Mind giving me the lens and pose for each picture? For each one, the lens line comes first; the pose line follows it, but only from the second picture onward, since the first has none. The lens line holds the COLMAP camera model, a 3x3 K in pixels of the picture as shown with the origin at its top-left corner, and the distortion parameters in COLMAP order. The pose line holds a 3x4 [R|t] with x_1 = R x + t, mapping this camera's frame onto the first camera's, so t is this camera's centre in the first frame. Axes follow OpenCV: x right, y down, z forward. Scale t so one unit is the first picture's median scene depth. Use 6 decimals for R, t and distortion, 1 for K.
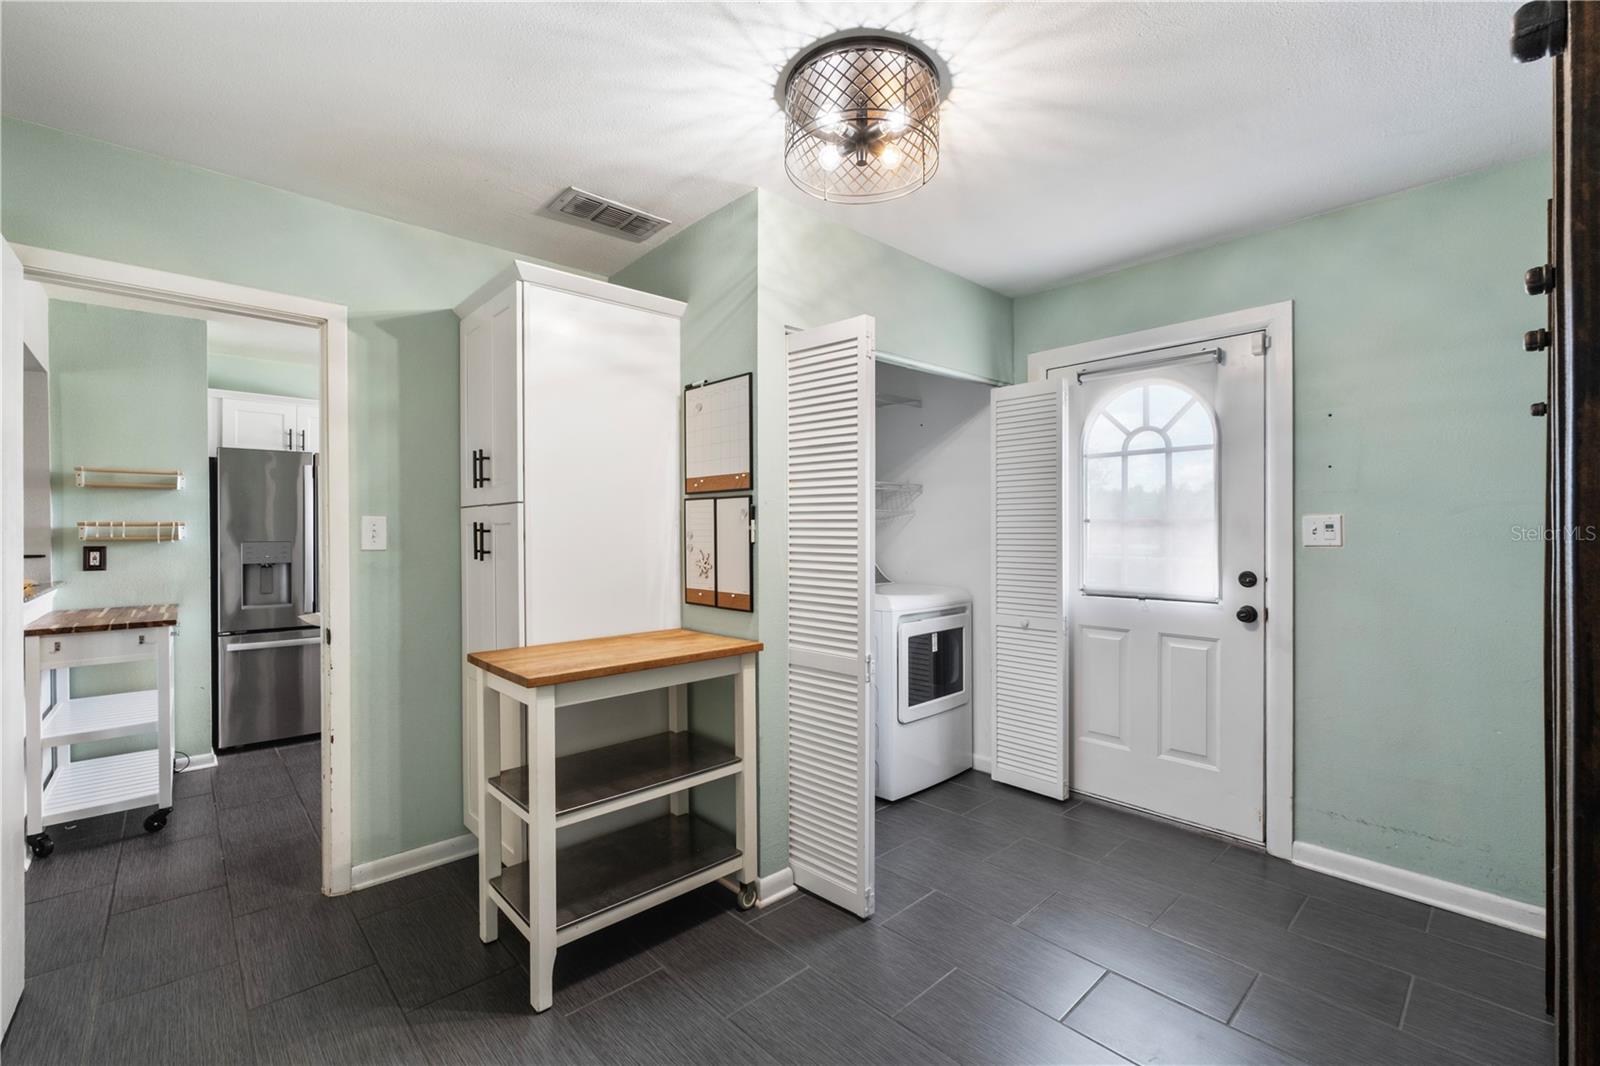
lens RADIAL K [[672.9, 0, 809.1], [0, 672.9, 533.9], [0, 0, 1]] dist [0.001542, 0.000771]
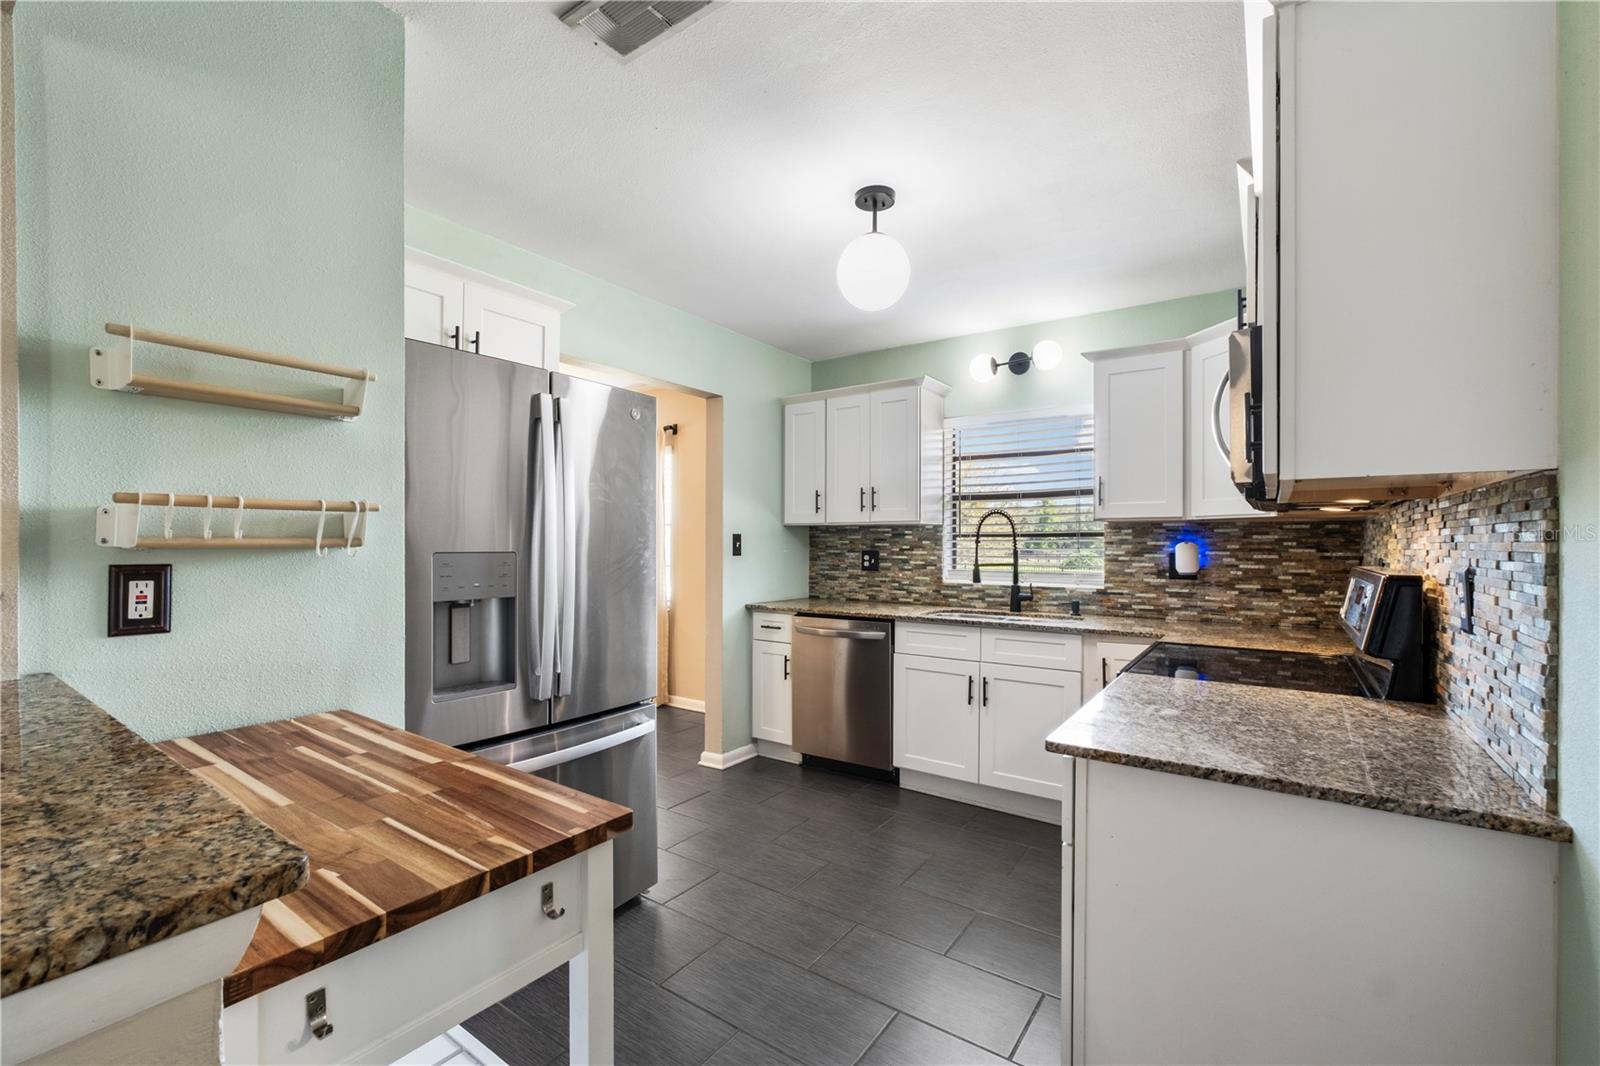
lens RADIAL K [[672.9, 0, 805.7], [0, 672.9, 540.3], [0, 0, 1]] dist [0.001542, 0.000771]
pose [[0.974479, 0.013801, 0.224056, -0.804956], [-0.011472, 0.999866, -0.011694, 0.006287], [-0.224187, 0.008826, 0.974506, 0.586835]]
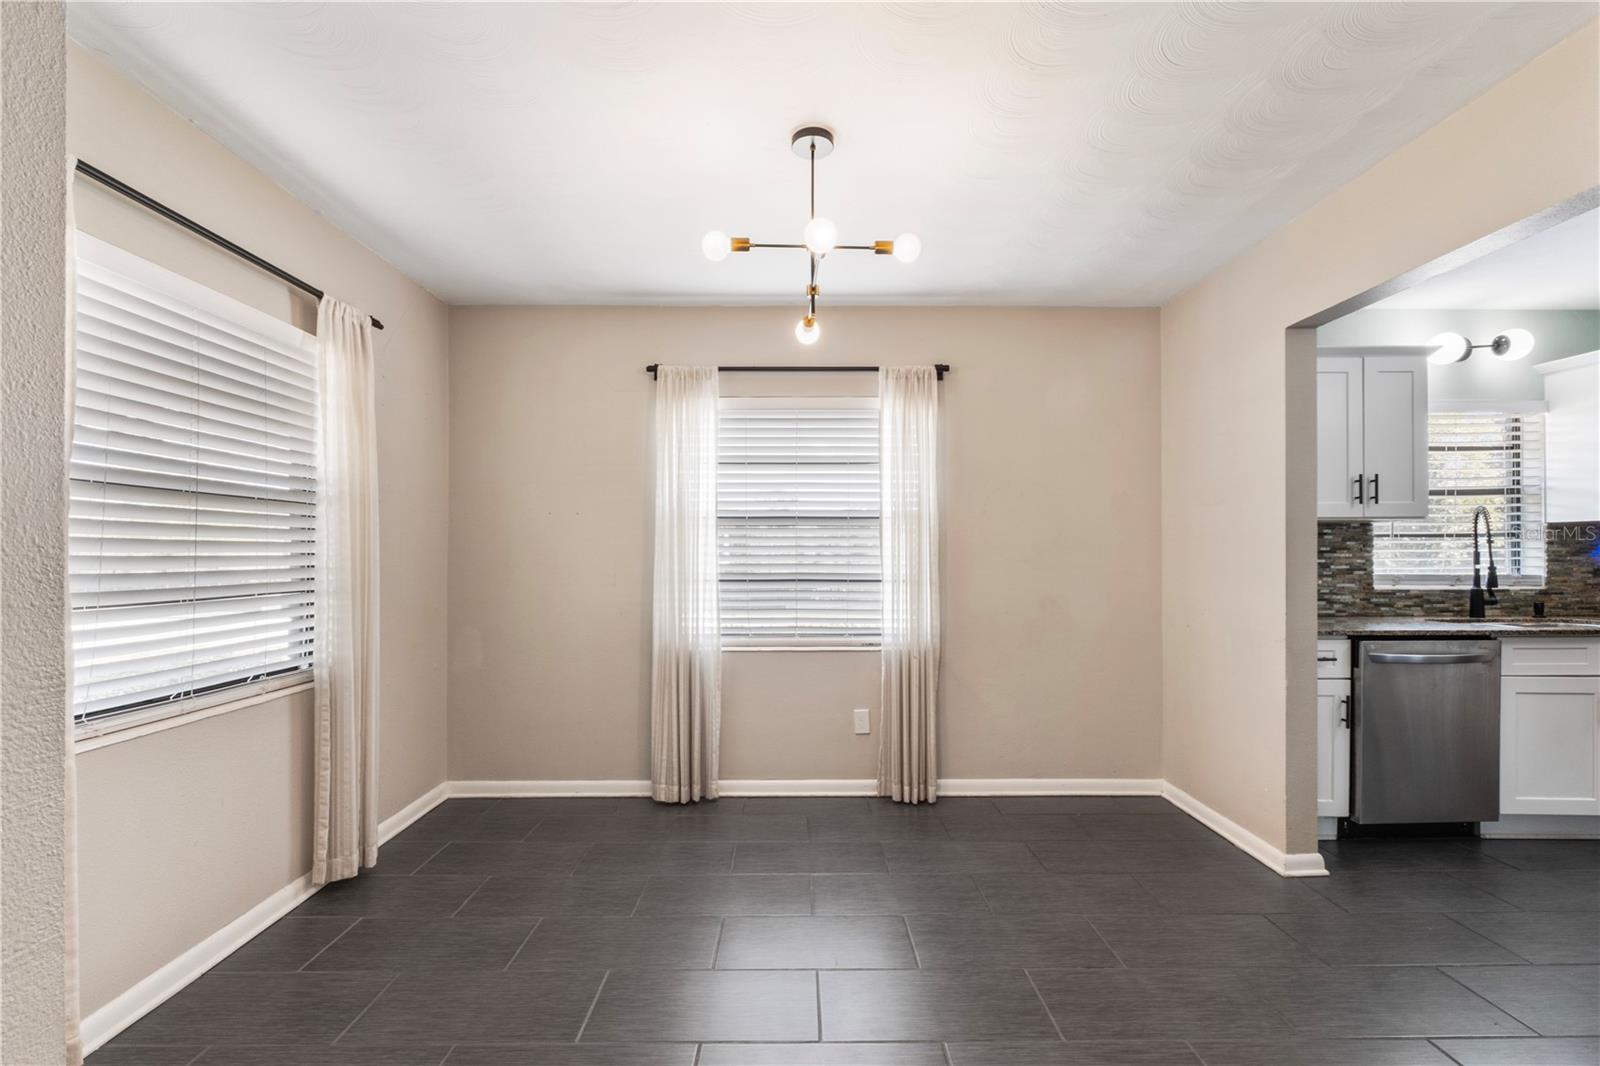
lens RADIAL K [[705.2, 0, 792.0], [0, 705.2, 547.9], [0, 0, 1]] dist [-0.003665, -0.000565]
pose [[0.661207, 0.012455, 0.750100, -1.691067], [-0.002839, 0.999897, -0.014101, 0.018325], [-0.750198, 0.007194, 0.661174, 1.639017]]
